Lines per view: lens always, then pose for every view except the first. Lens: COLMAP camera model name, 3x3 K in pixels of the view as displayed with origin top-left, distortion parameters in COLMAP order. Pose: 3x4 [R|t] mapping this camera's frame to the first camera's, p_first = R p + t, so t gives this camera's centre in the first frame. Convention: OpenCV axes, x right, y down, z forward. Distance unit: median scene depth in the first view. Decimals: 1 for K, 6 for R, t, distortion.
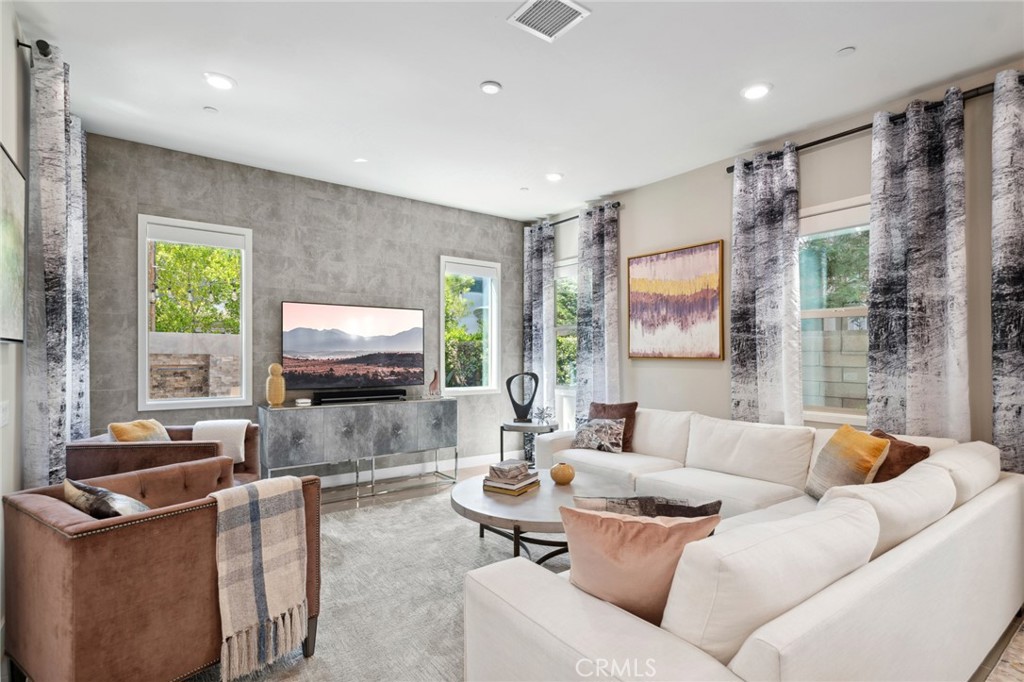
lens RADIAL K [[507.4, 0, 512.3], [0, 507.4, 355.8], [0, 0, 1]] dist [0.005025, 0.000573]
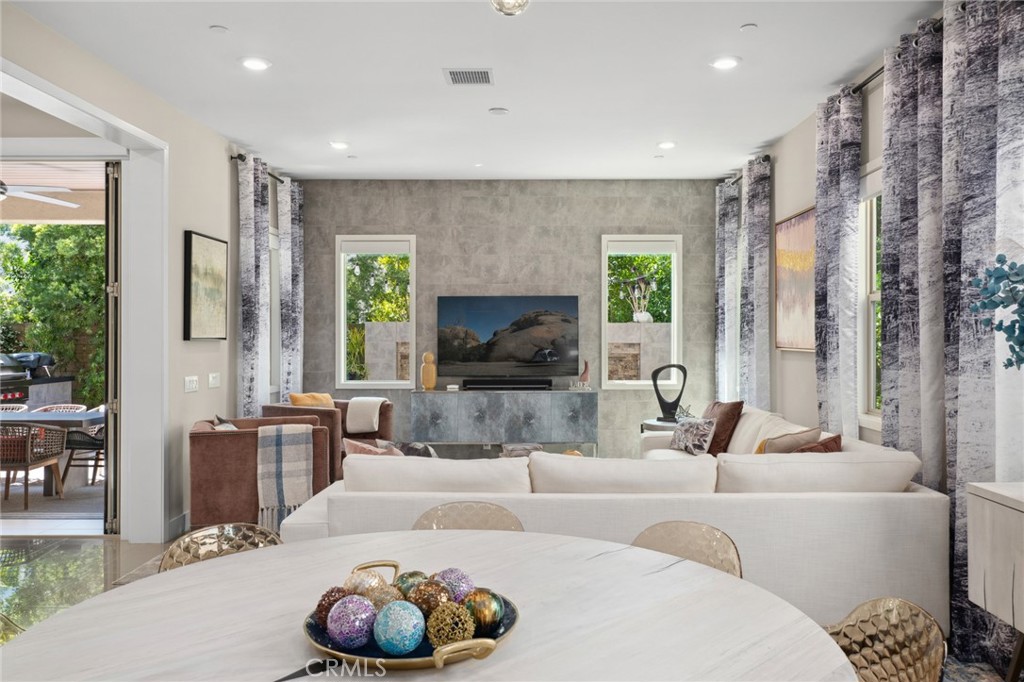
lens RADIAL K [[769.9, 0, 524.2], [0, 769.9, 337.8], [0, 0, 1]] dist [0.006382, 0.002729]
pose [[0.800899, -0.004106, -0.598785, 0.699271], [0.002456, 0.999991, -0.003573, -0.010045], [0.598794, 0.001391, 0.800902, -0.234249]]
